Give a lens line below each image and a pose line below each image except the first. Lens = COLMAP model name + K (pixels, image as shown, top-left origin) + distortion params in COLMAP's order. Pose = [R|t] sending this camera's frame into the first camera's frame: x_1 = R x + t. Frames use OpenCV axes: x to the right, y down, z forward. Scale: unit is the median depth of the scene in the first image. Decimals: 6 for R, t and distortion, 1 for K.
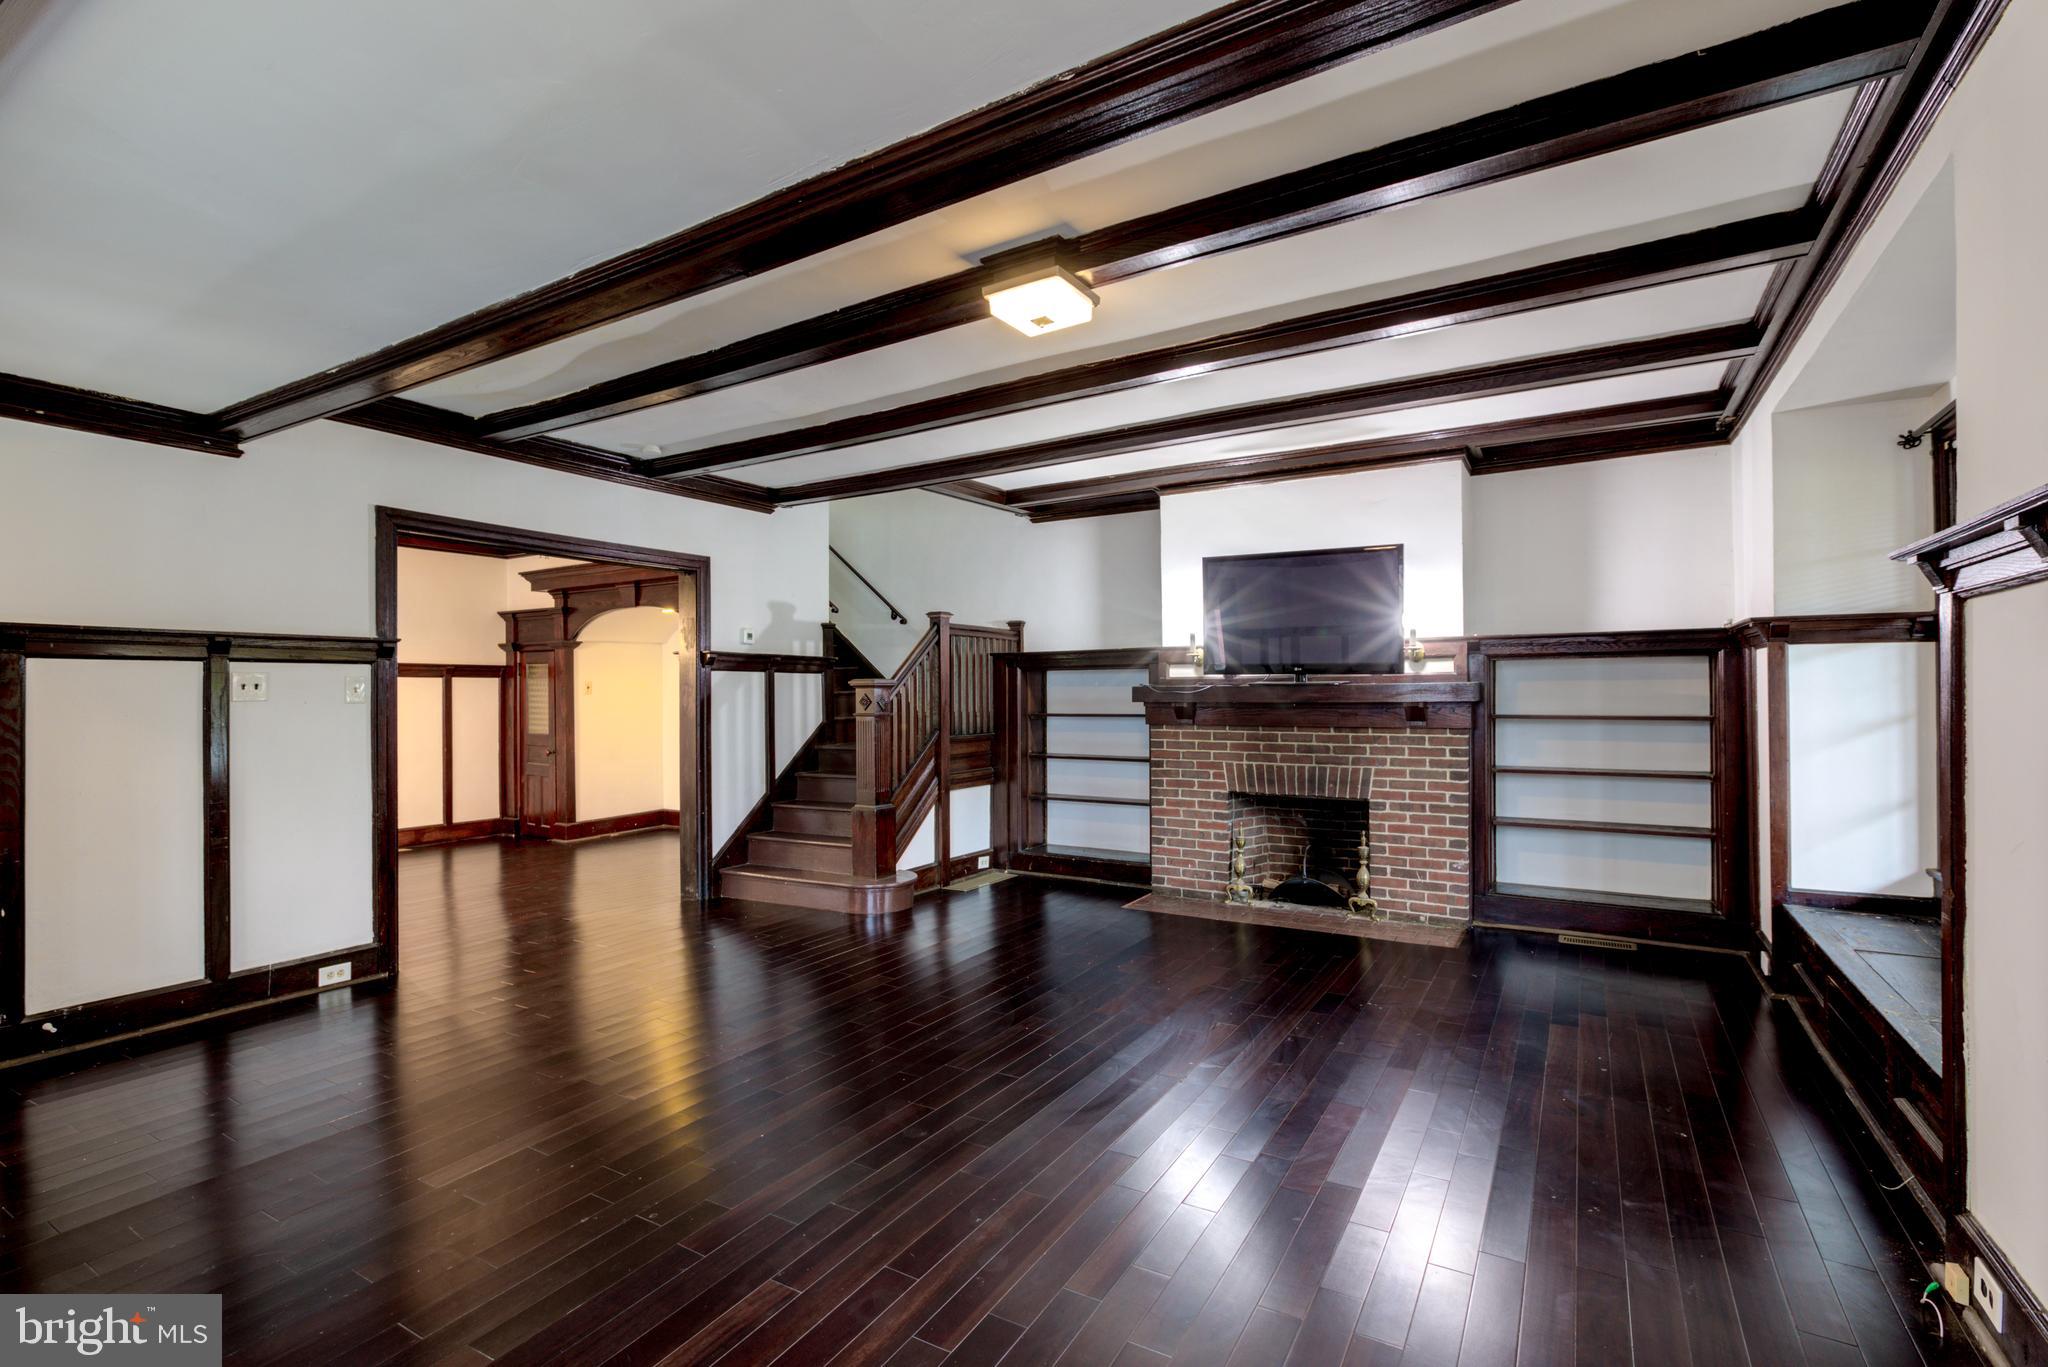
lens RADIAL K [[936.0, 0, 1057.5], [0, 936.0, 688.7], [0, 0, 1]] dist [-0.014451, 0.006937]
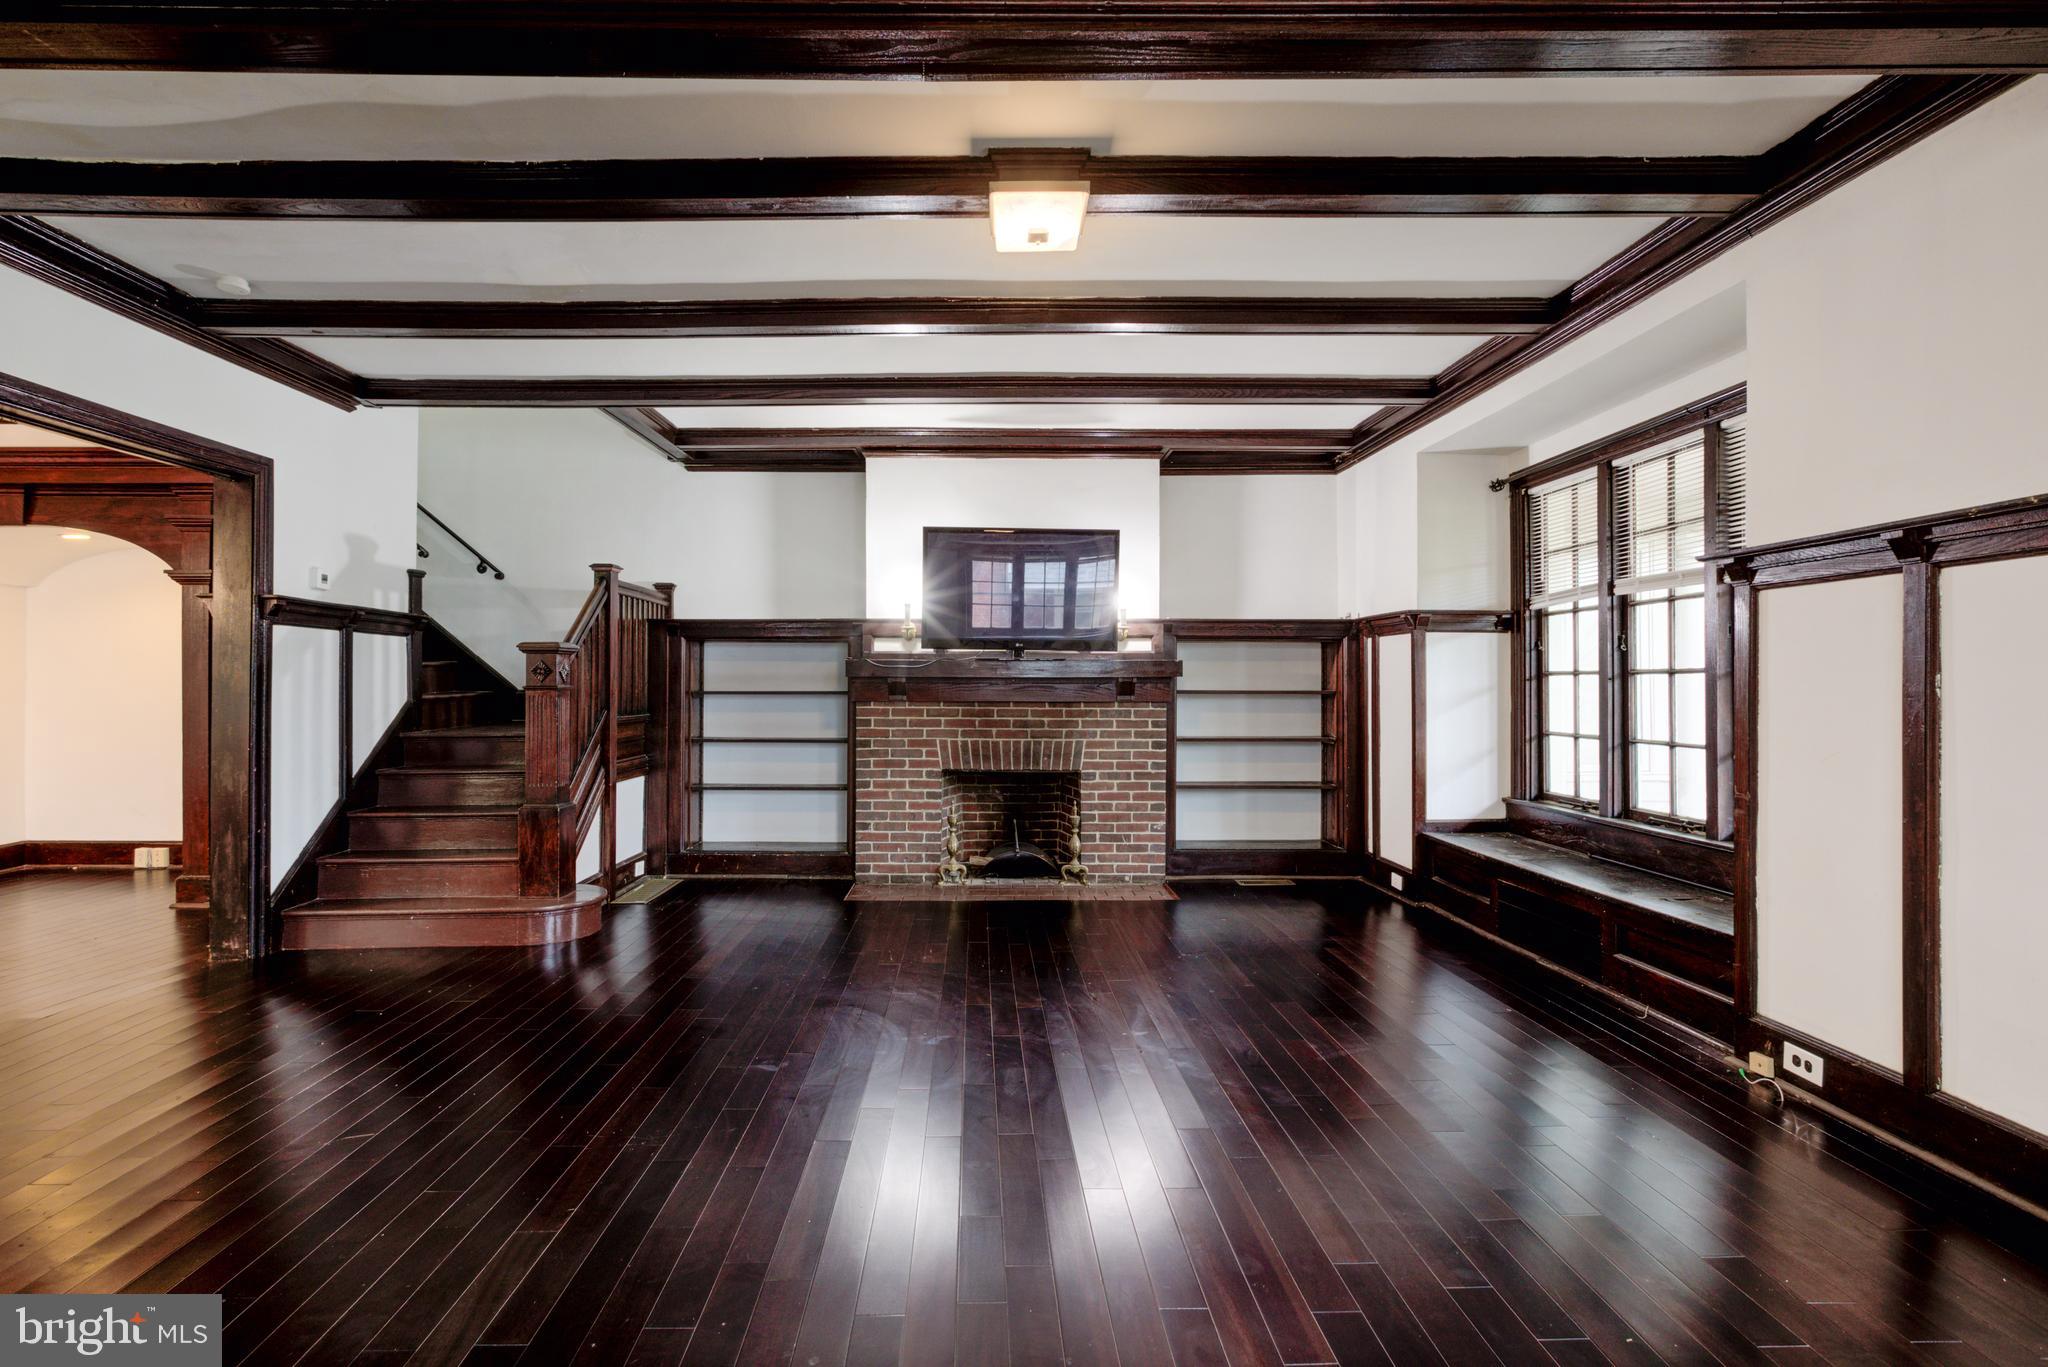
lens RADIAL K [[936.0, 0, 1034.6], [0, 936.0, 677.3], [0, 0, 1]] dist [-0.014451, 0.006937]
pose [[0.853716, 0.009558, 0.520651, -0.242624], [-0.009223, 0.999952, -0.003234, 0.016236], [-0.520657, -0.002042, 0.853764, 0.117799]]
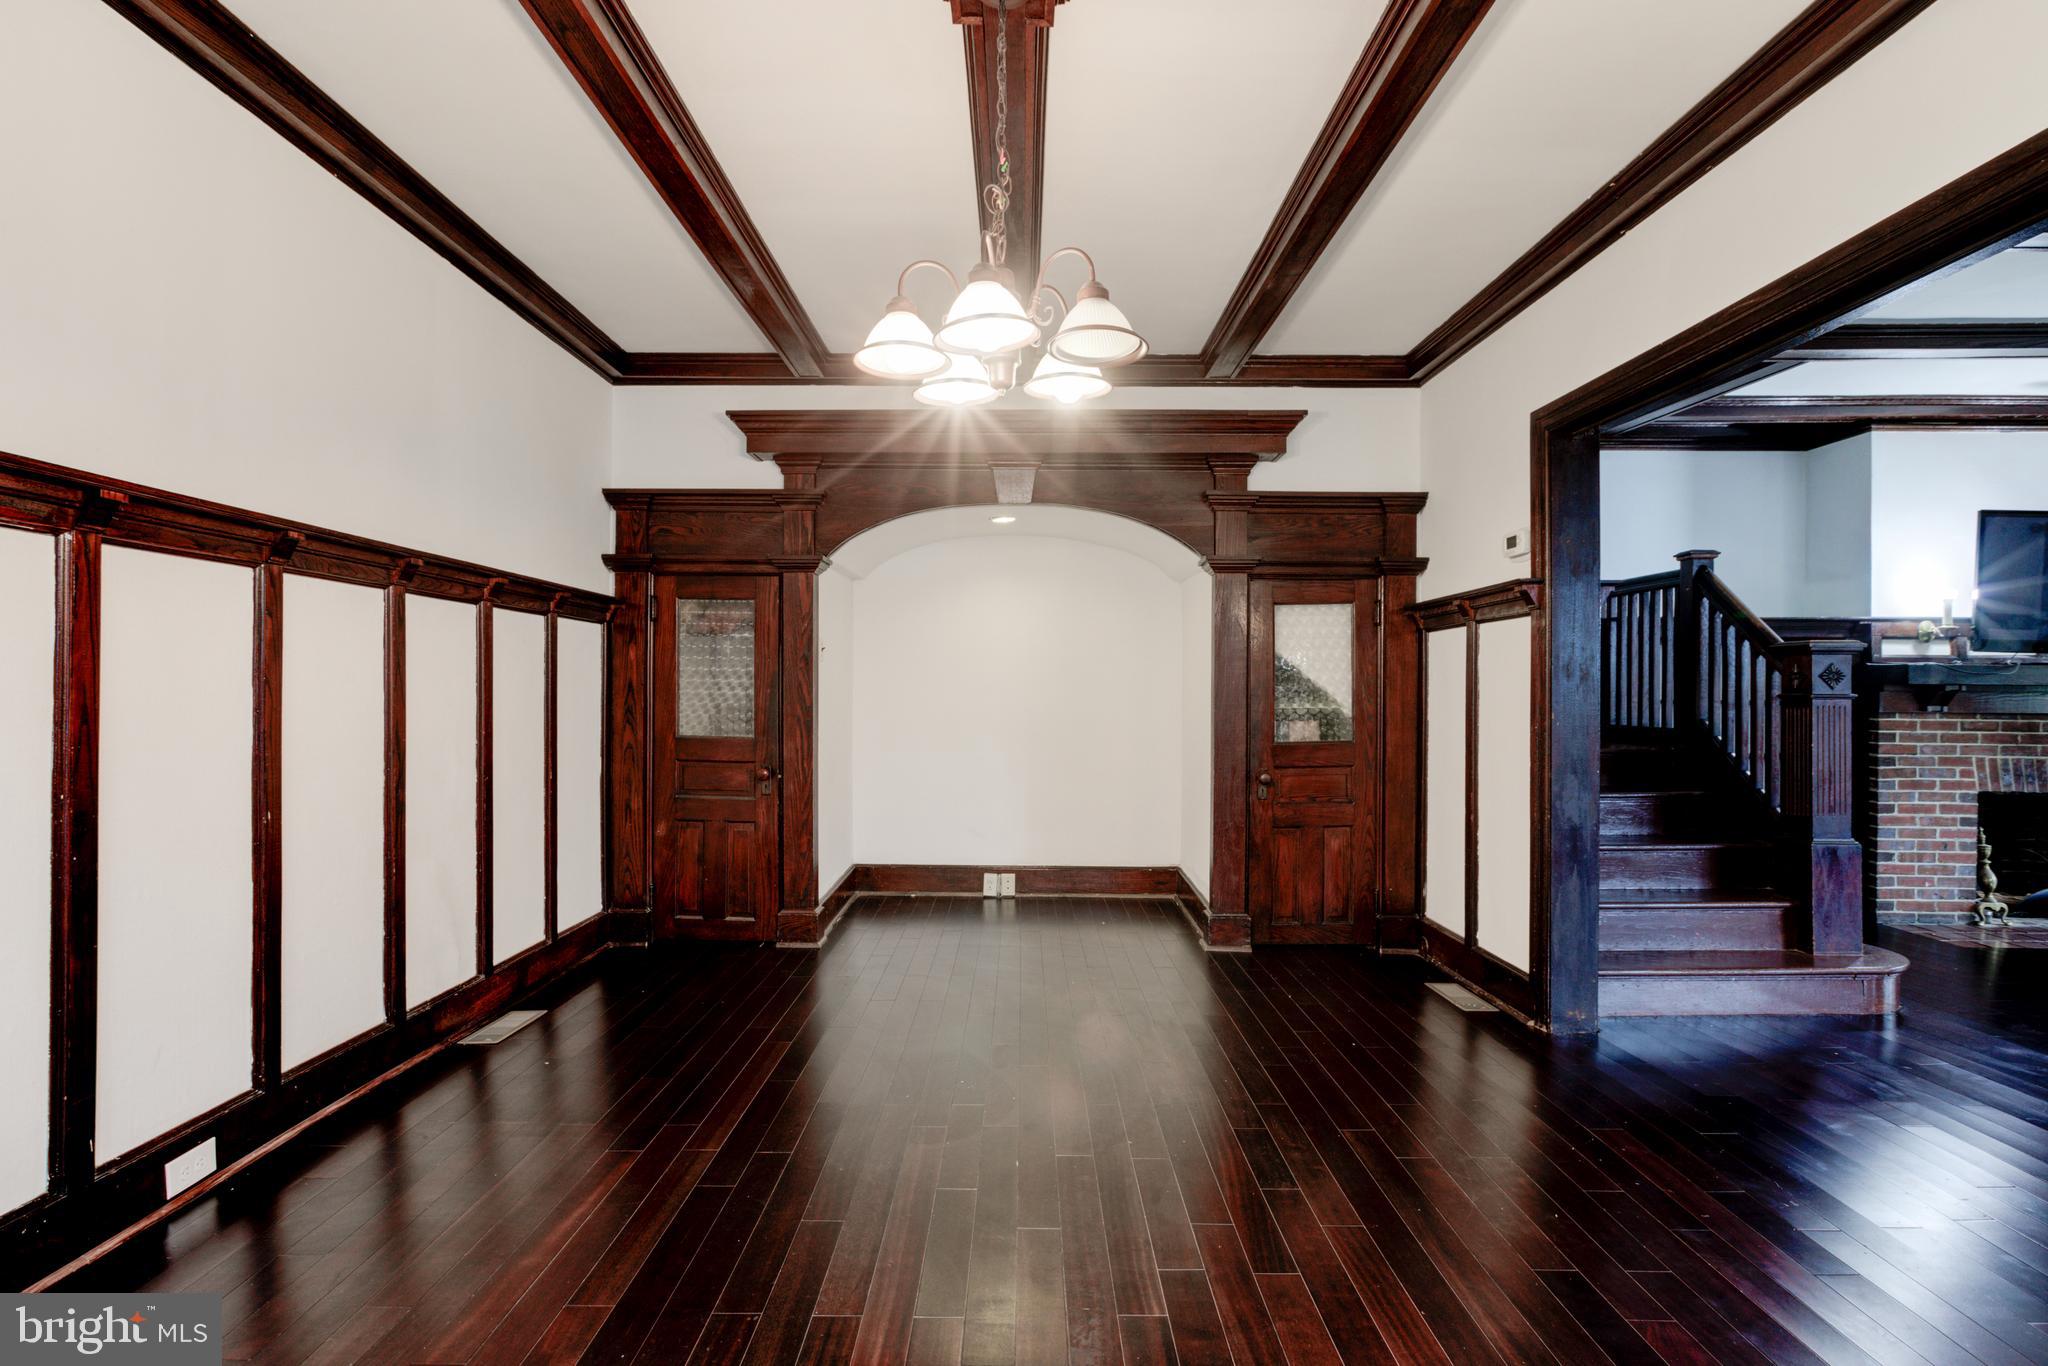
lens RADIAL K [[936.0, 0, 1021.2], [0, 936.0, 677.7], [0, 0, 1]] dist [-0.014451, 0.006937]
pose [[0.868140, 0.012592, 0.496159, -0.974215], [-0.014006, 0.999902, -0.000871, 0.020179], [-0.496121, -0.006193, 0.868231, 0.701063]]
